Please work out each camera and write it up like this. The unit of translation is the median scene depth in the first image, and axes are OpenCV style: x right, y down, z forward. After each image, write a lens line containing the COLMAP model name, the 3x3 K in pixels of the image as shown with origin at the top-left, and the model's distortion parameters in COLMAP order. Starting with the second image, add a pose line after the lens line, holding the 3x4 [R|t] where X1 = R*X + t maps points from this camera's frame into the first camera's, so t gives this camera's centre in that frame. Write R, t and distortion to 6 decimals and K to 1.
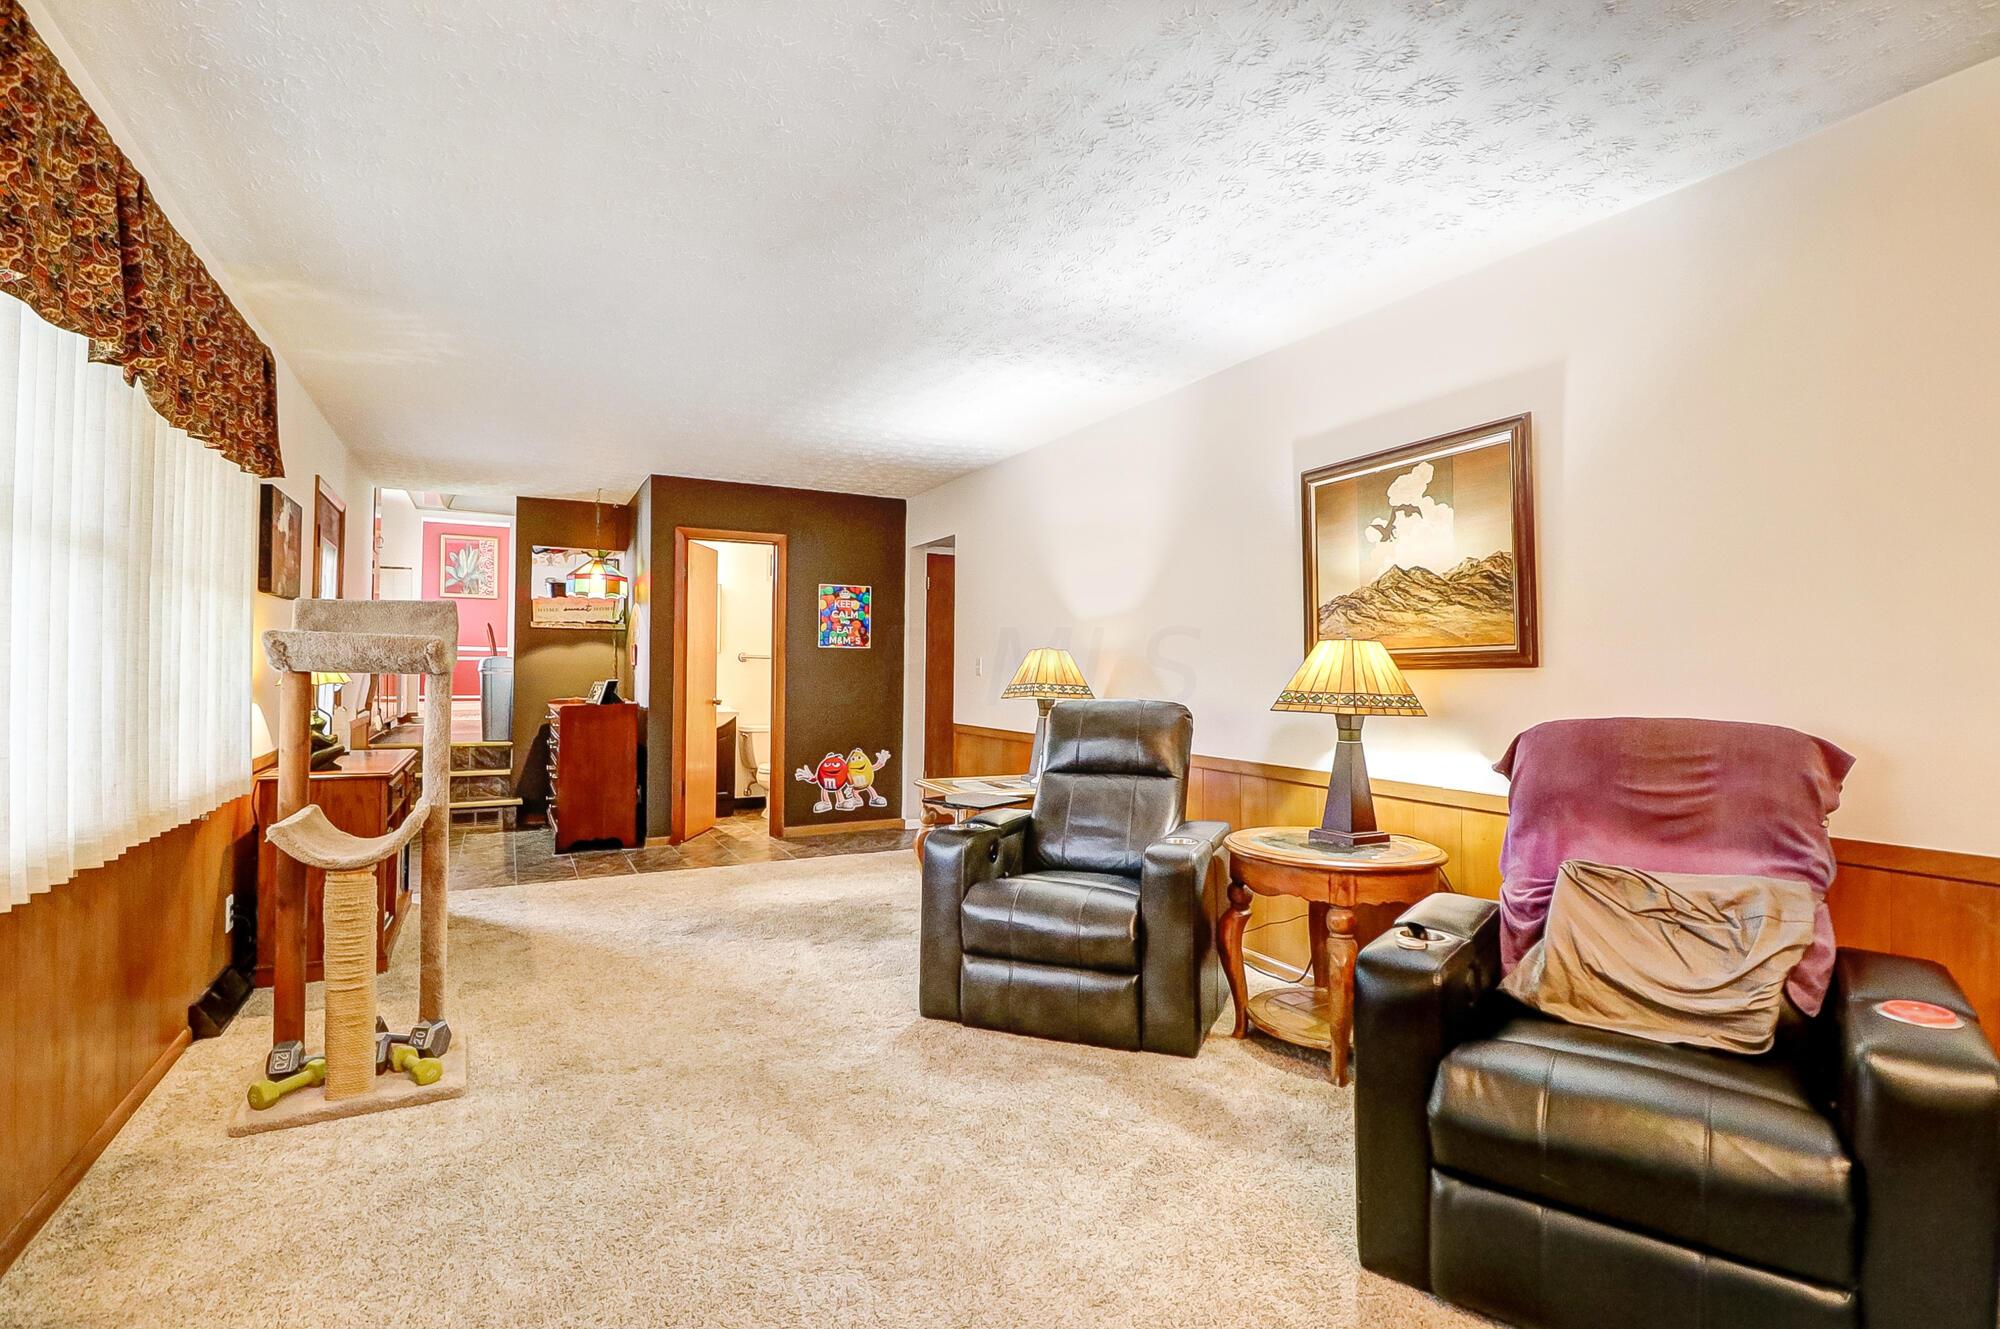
lens RADIAL K [[939.7, 0, 997.1], [0, 939.7, 657.4], [0, 0, 1]] dist [-0.000311, -0.012572]
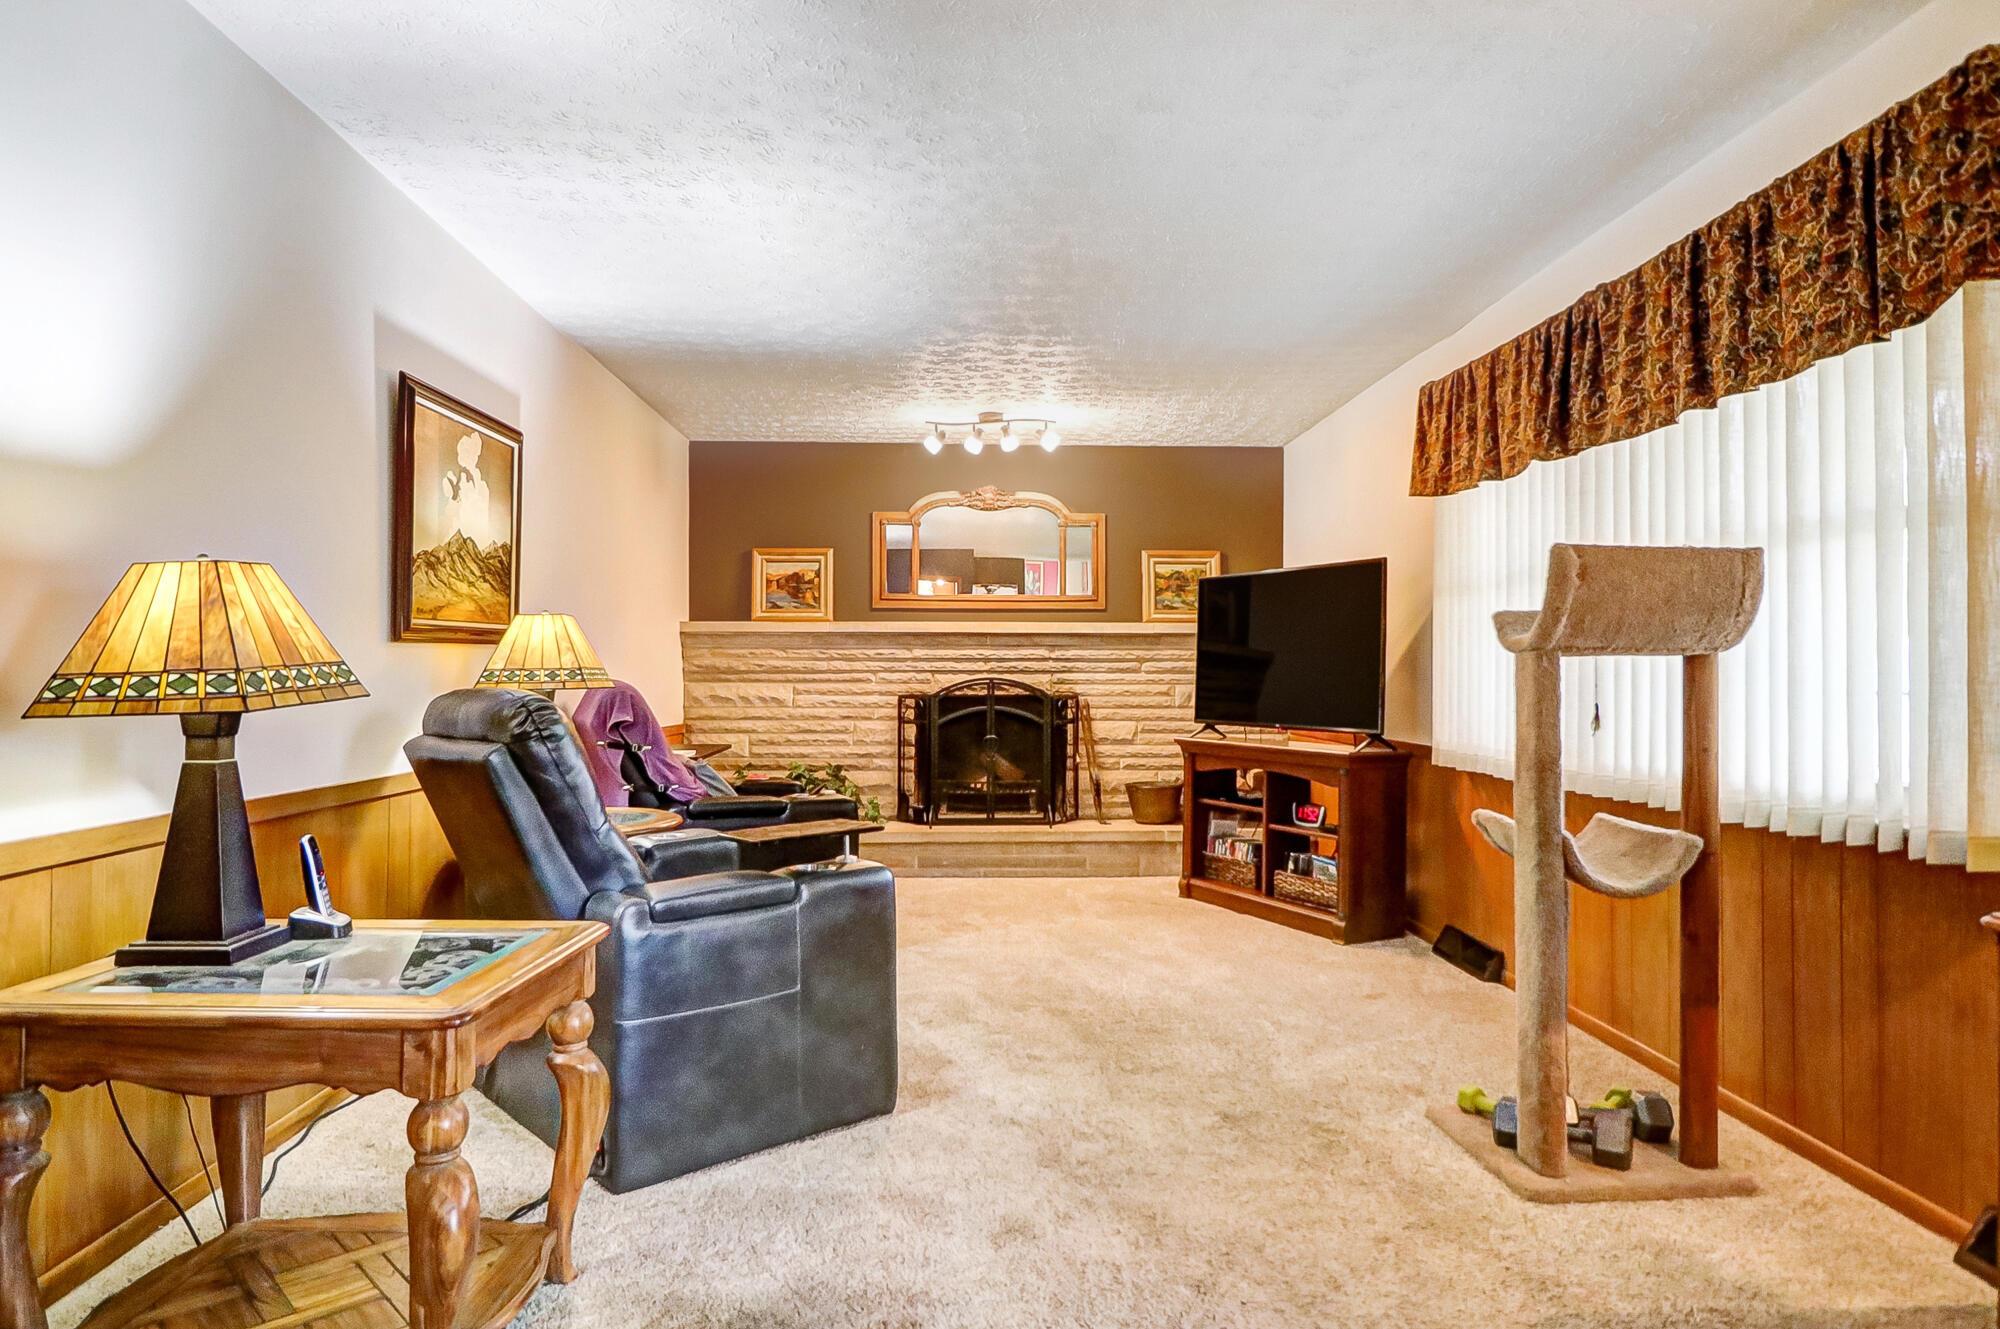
lens RADIAL K [[1184.9, 0, 1002.6], [0, 1184.9, 660.0], [0, 0, 1]] dist [0.000839, -0.000483]
pose [[-0.918197, 0.005294, 0.396089, -0.508724], [-0.002499, 0.999813, -0.019157, 0.048268], [-0.396116, -0.018580, -0.918012, 1.818483]]
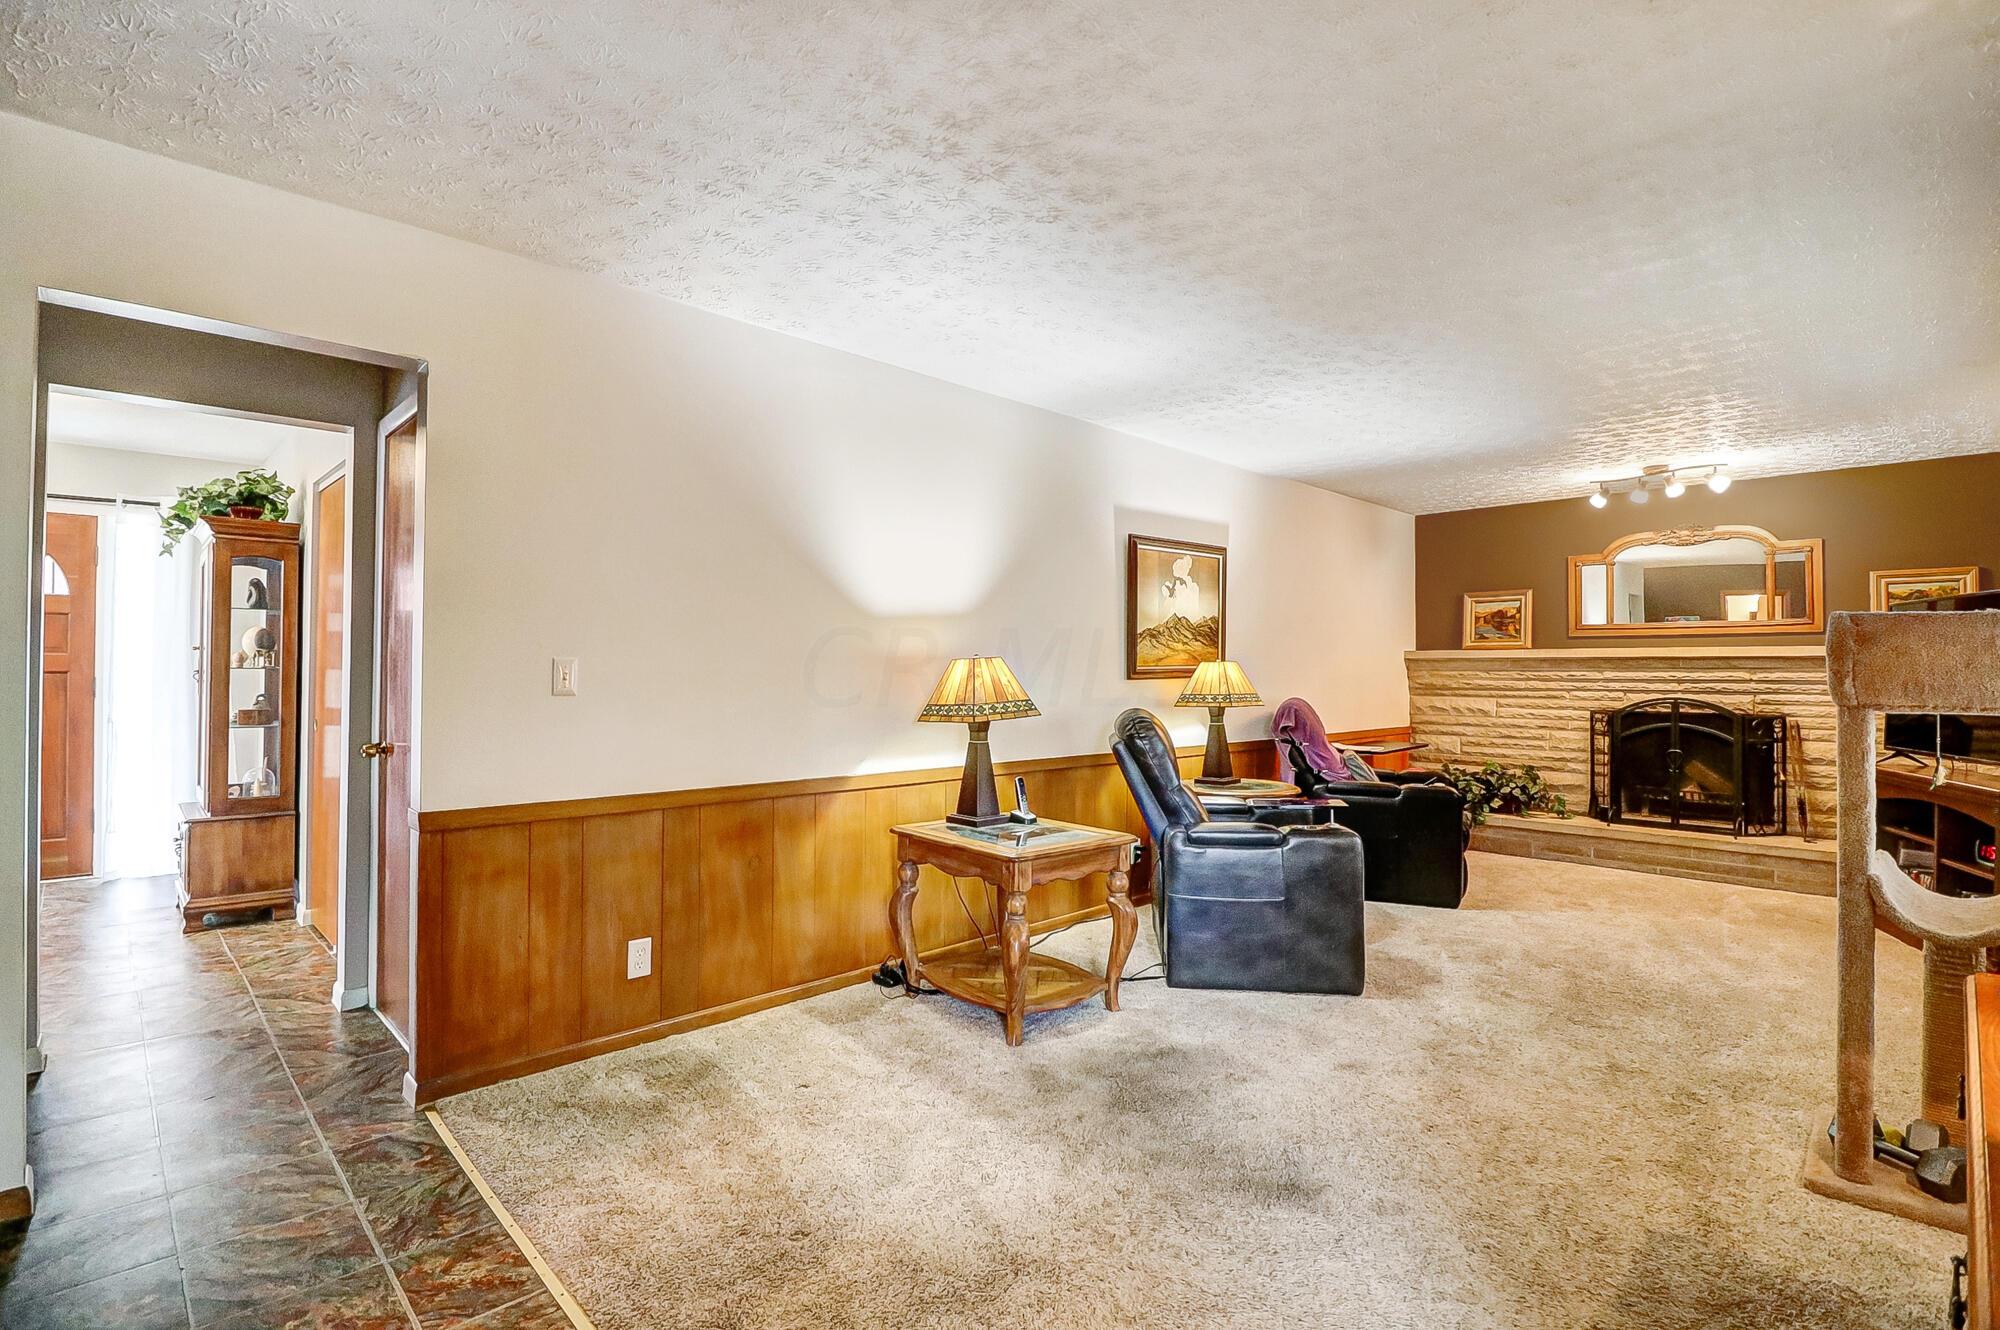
lens RADIAL K [[939.7, 0, 997.1], [0, 939.7, 657.9], [0, 0, 1]] dist [-0.000311, -0.012572]
pose [[-0.317665, 0.013589, 0.948106, -0.977264], [-0.010203, 0.999790, -0.017748, 0.008556], [-0.948148, -0.015311, -0.317459, 1.765253]]
